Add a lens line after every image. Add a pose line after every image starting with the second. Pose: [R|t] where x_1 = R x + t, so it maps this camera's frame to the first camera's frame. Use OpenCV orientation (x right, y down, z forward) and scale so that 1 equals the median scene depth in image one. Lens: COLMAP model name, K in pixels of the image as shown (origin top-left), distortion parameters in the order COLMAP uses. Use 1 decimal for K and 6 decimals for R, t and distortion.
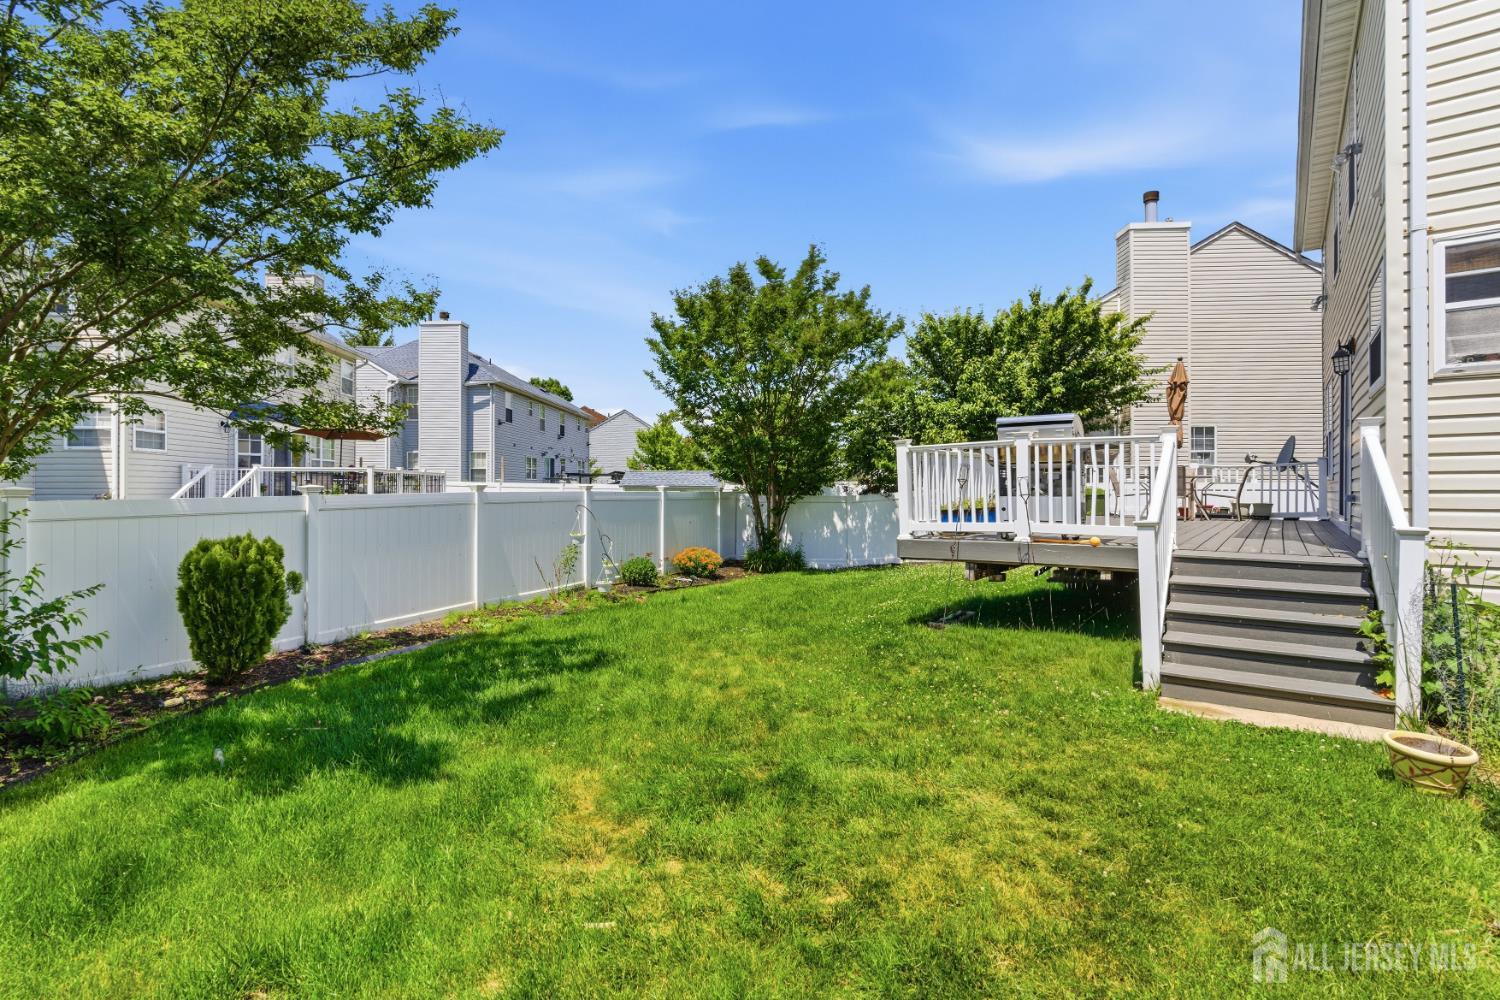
lens RADIAL K [[679.0, 0, 757.5], [0, 679.0, 495.1], [0, 0, 1]] dist [-0.001667, 0.001203]
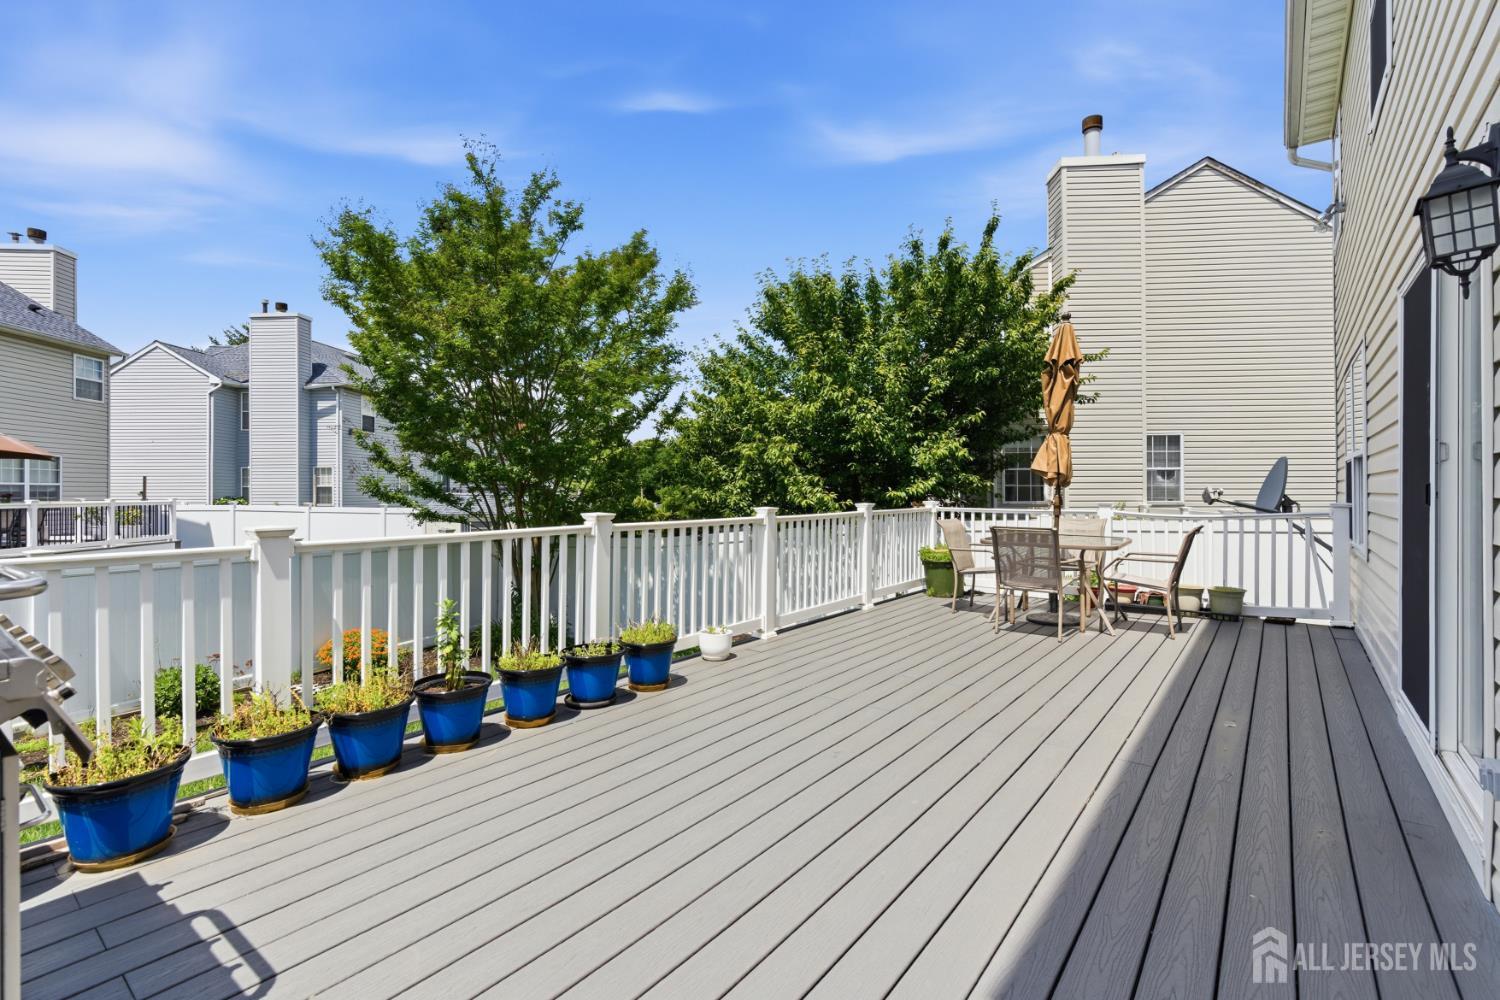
lens RADIAL K [[679.0, 0, 744.3], [0, 679.0, 497.8], [0, 0, 1]] dist [-0.001667, 0.001203]
pose [[0.999931, -0.004650, -0.010802, 0.214307], [0.004613, 0.999983, -0.003468, -0.033372], [0.010818, 0.003418, 0.999936, 0.266775]]
